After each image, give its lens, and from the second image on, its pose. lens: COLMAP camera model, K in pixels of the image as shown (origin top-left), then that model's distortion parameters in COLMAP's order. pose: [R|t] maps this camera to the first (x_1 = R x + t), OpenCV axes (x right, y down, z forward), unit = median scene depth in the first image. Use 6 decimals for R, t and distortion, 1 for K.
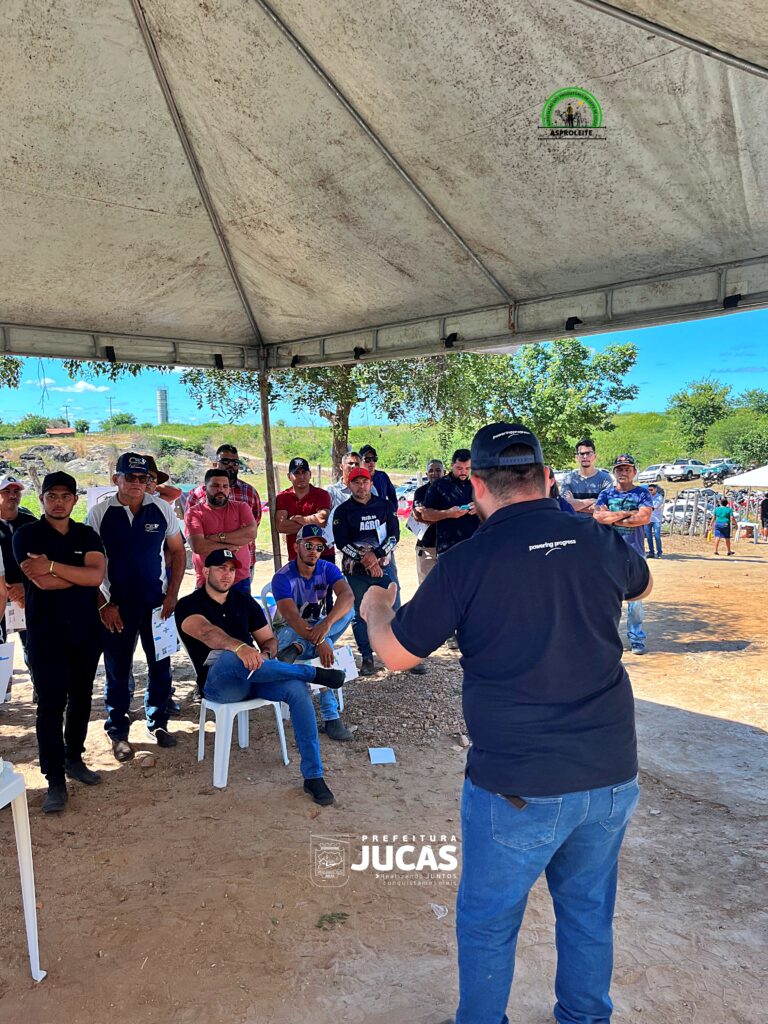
lens RADIAL K [[795.6, 0, 376.5], [0, 795.6, 515.6], [0, 0, 1]] dist [0.051939, -0.072883]
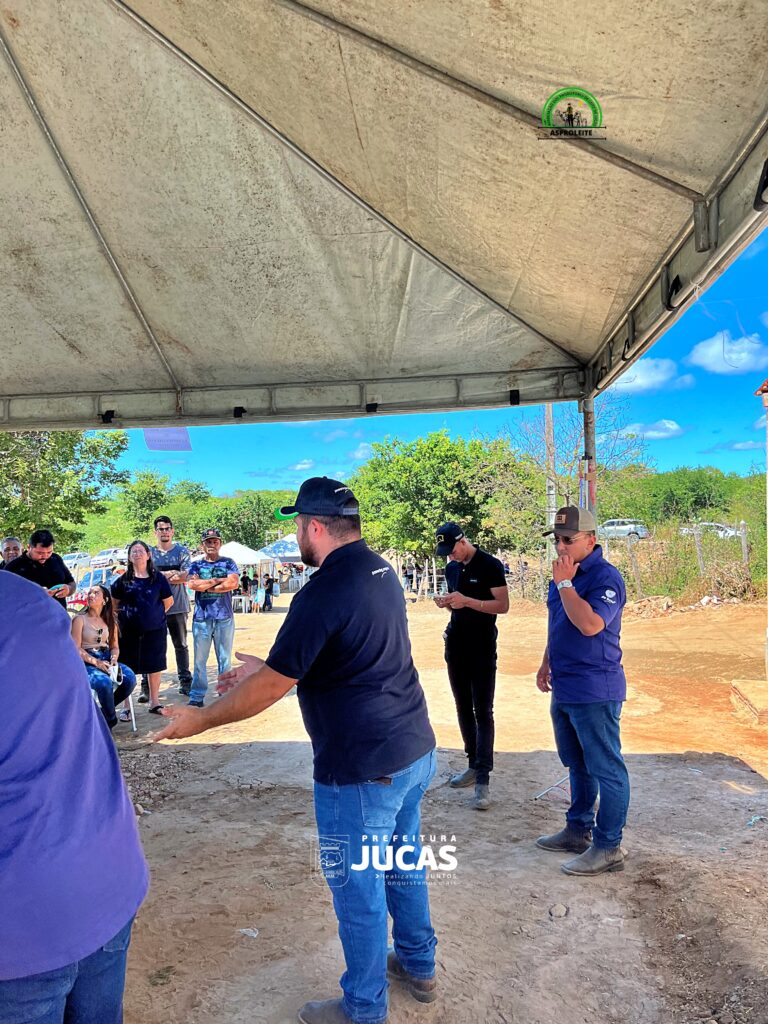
lens RADIAL K [[795.6, 0, 383.9], [0, 795.6, 510.7], [0, 0, 1]] dist [0.051939, -0.072883]
pose [[0.771471, 0.005459, 0.636241, -0.352167], [0.066851, 0.993733, -0.089587, 0.024247], [-0.632742, 0.111648, 0.766271, -0.018535]]
